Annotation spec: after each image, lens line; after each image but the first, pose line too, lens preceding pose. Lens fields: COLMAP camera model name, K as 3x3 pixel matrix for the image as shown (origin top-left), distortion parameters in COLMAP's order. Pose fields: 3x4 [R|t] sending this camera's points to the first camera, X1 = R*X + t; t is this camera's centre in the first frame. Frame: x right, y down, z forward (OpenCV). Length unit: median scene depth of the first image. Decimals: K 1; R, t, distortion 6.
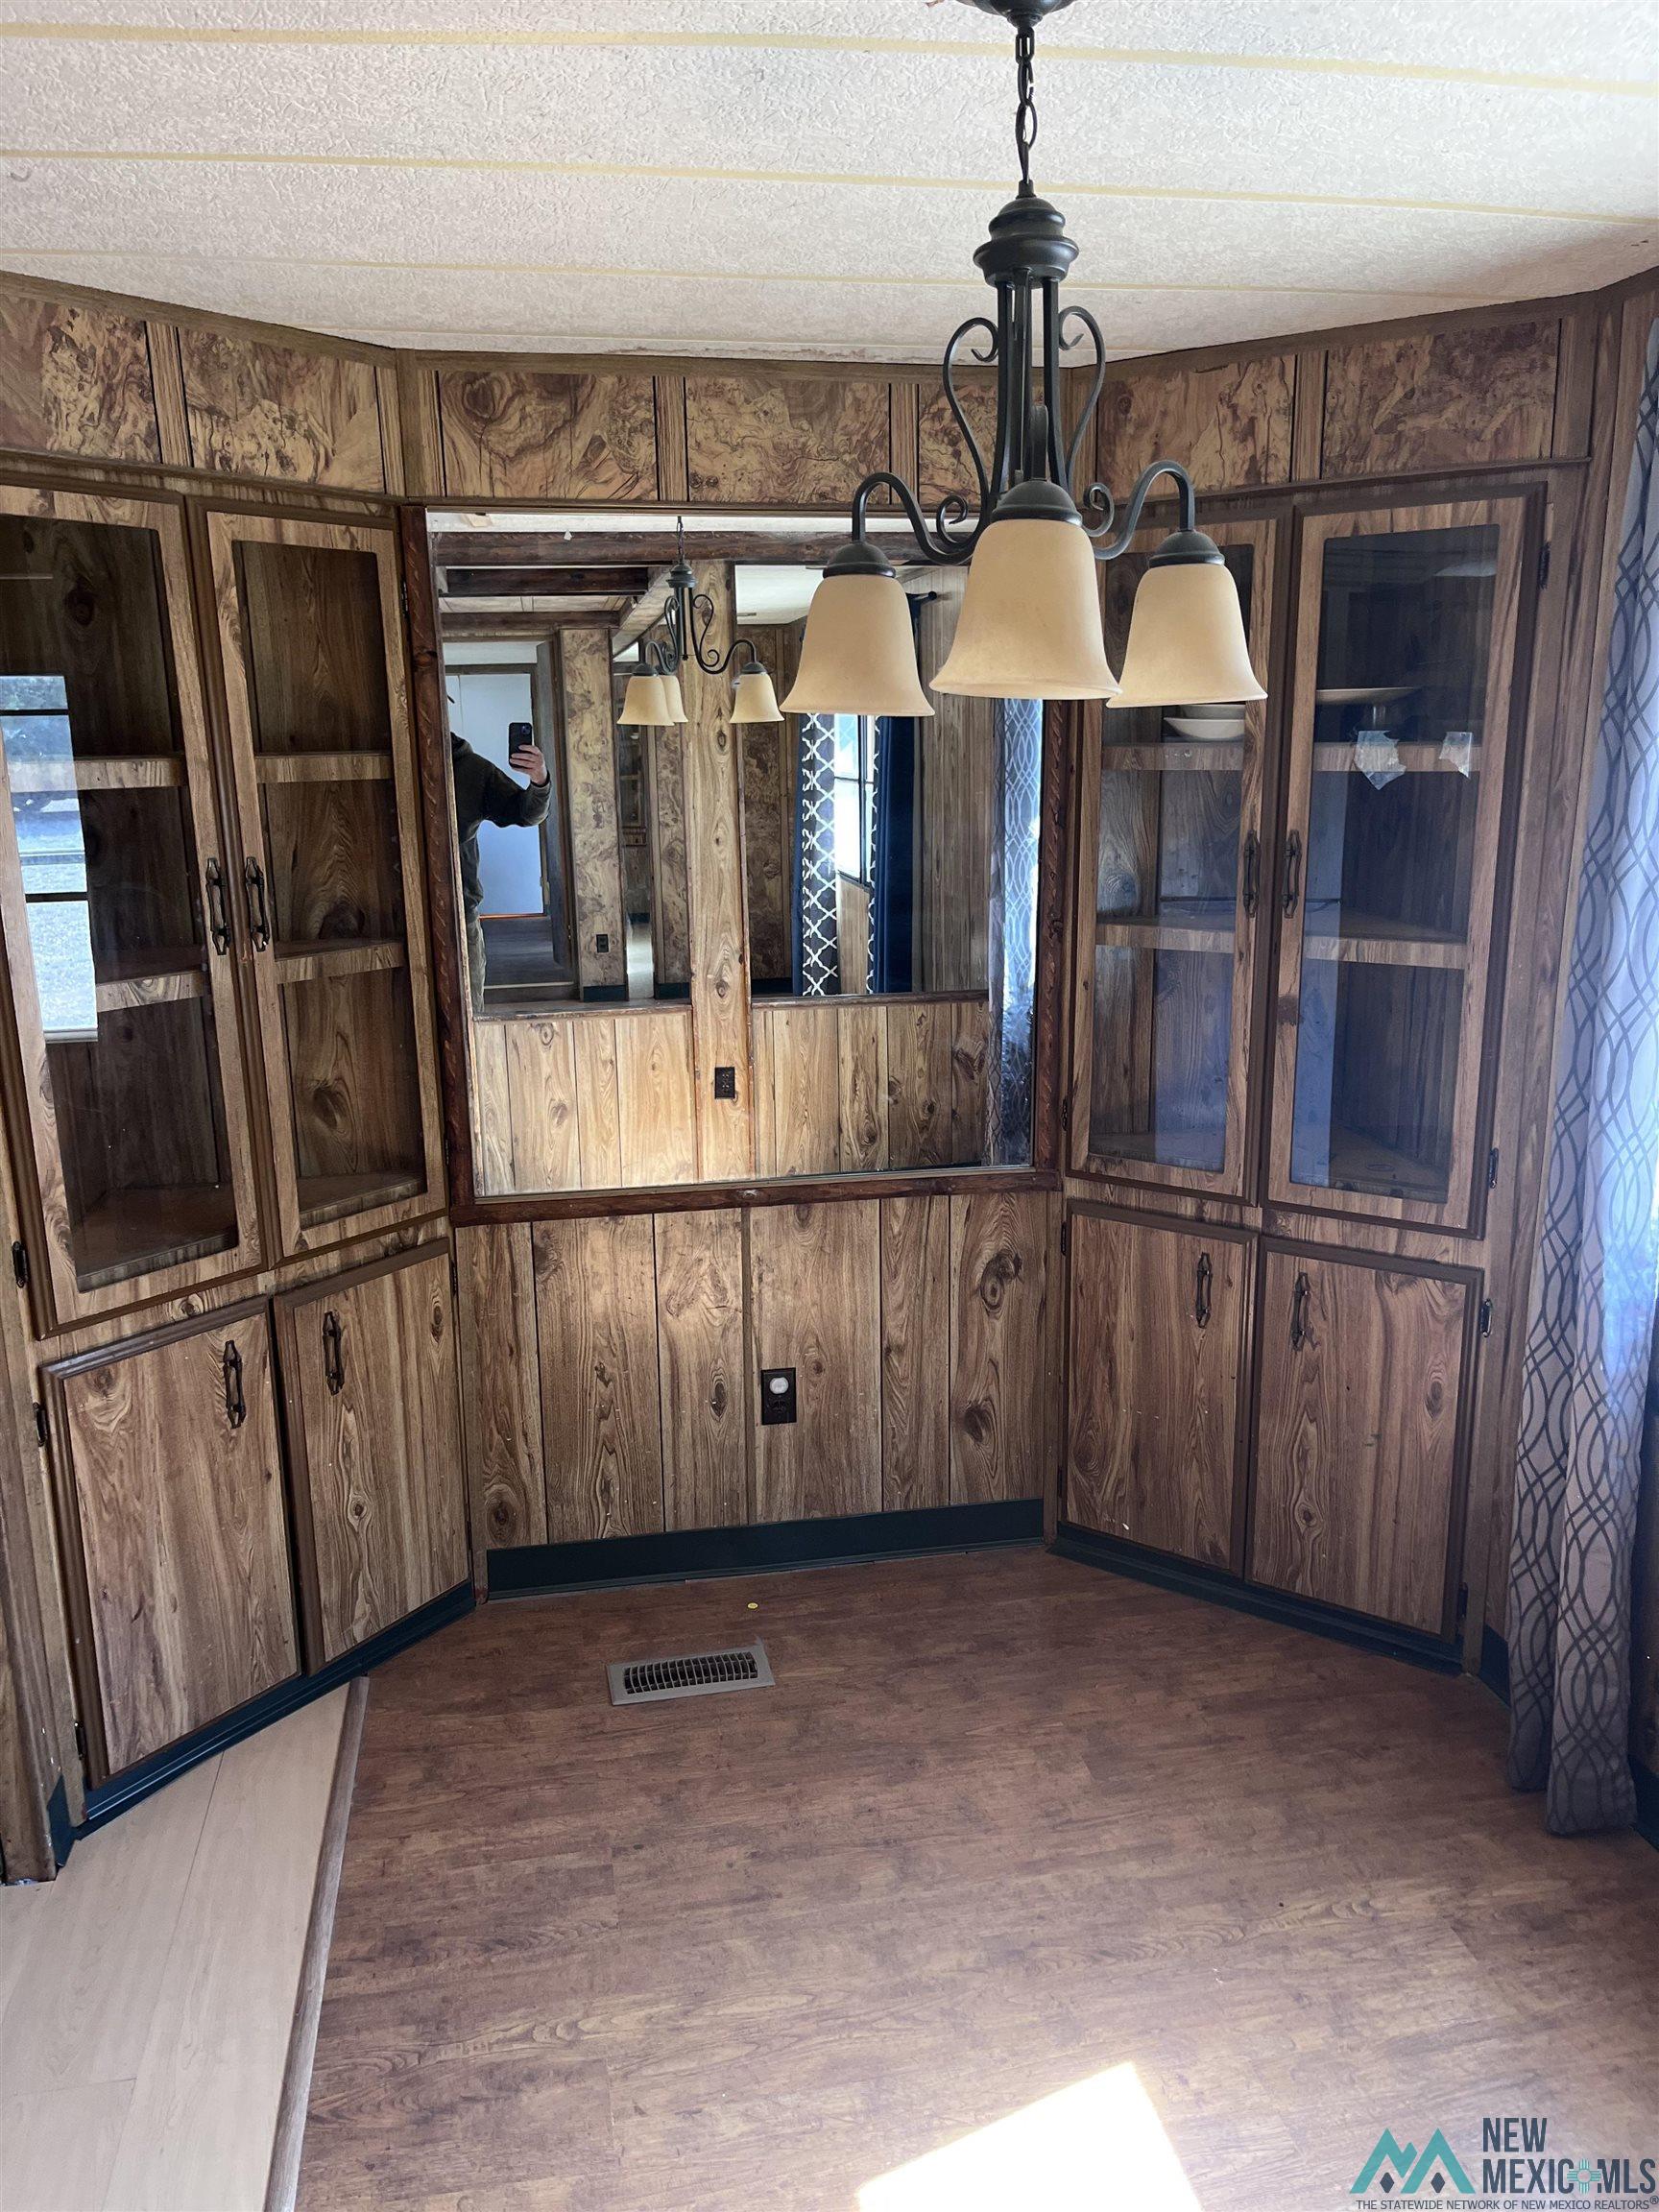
lens RADIAL K [[1691.7, 0, 842.6], [0, 1691.7, 1120.4], [0, 0, 1]] dist [0.051486, -0.047537]
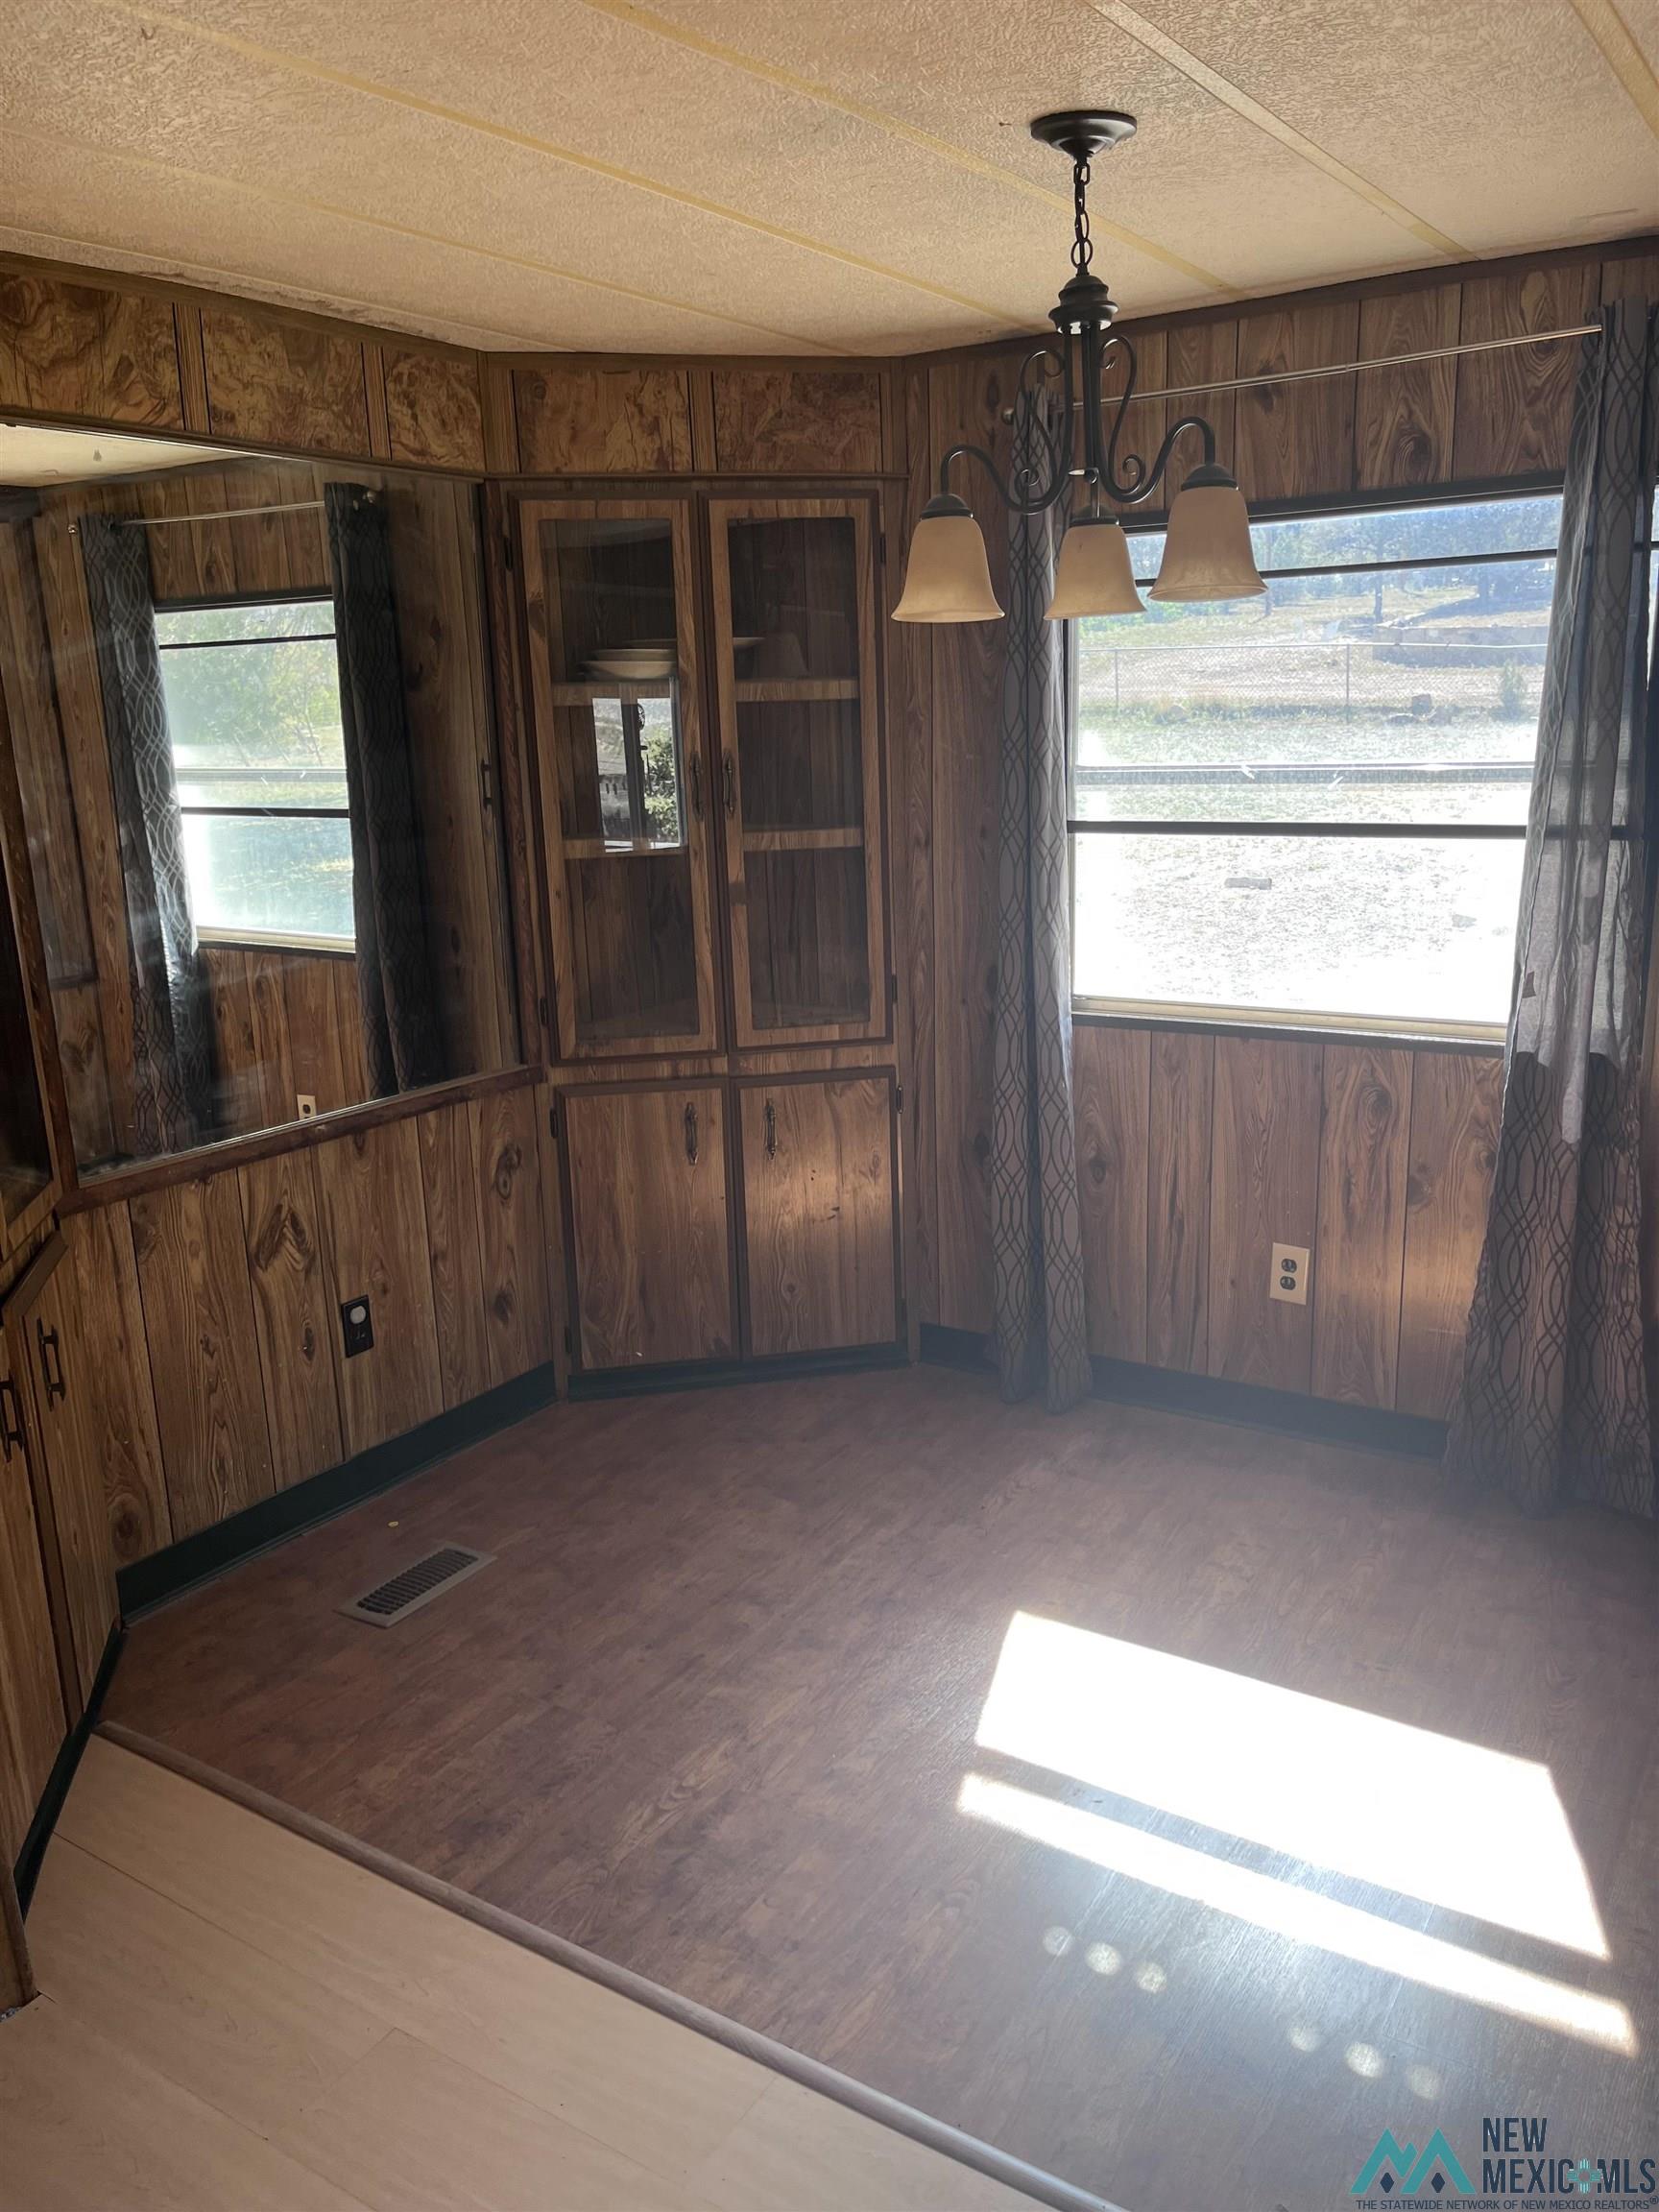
lens RADIAL K [[1691.7, 0, 842.6], [0, 1691.7, 1120.4], [0, 0, 1]] dist [0.051486, -0.047537]
pose [[0.684155, -0.181394, 0.706419, -0.612308], [0.185503, 0.980003, 0.071988, 0.025089], [-0.705351, 0.081792, 0.704124, 0.070081]]
